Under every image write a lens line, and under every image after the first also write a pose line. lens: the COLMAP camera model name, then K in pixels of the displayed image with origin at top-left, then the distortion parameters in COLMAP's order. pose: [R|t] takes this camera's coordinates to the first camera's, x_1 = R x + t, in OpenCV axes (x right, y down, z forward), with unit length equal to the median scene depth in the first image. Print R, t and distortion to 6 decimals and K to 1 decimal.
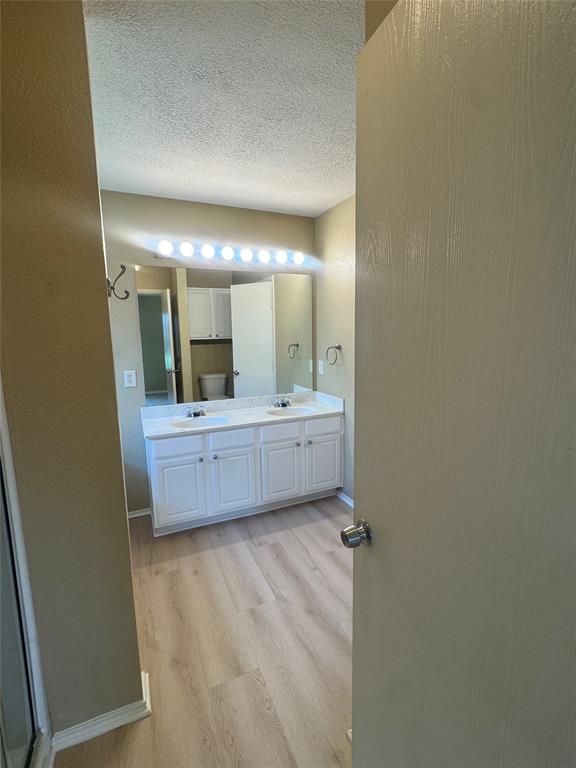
lens RADIAL K [[352.4, 0, 288.5], [0, 352.4, 382.9], [0, 0, 1]] dist [-0.000894, 0.001105]
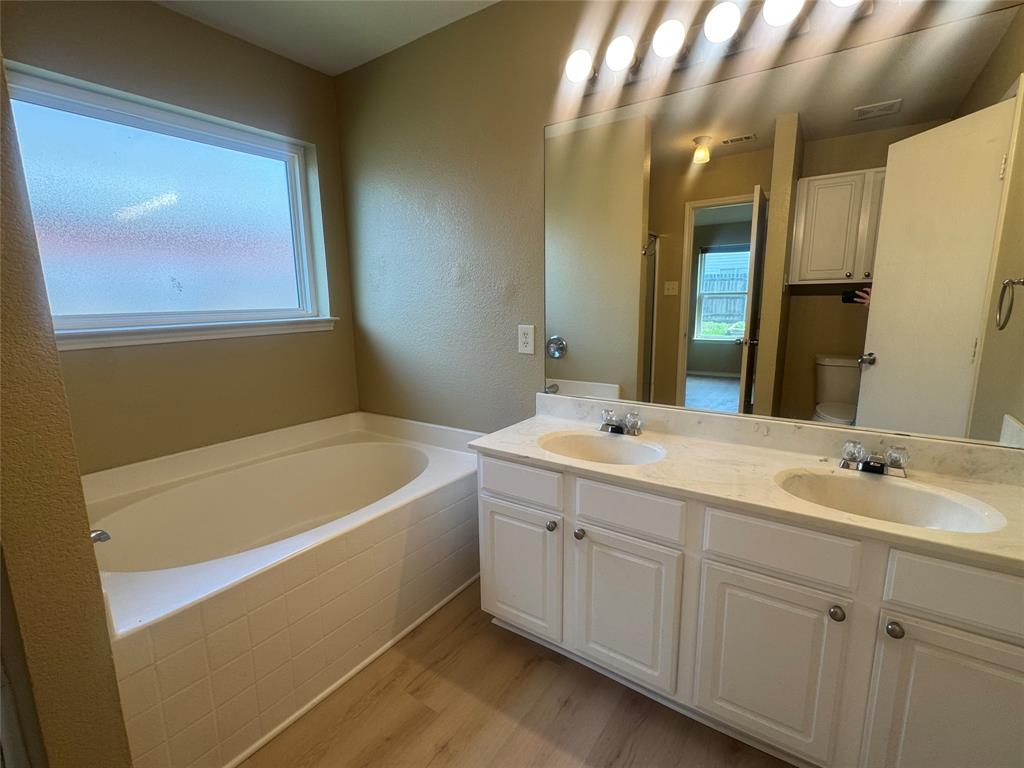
lens RADIAL K [[469.9, 0, 513.4], [0, 469.9, 382.2], [0, 0, 1]] dist [-0.000894, 0.001105]
pose [[0.516229, 0.163993, -0.840604, 0.194276], [-0.119025, 0.985709, 0.119206, -0.031775], [0.848140, 0.038515, 0.528371, 0.582628]]
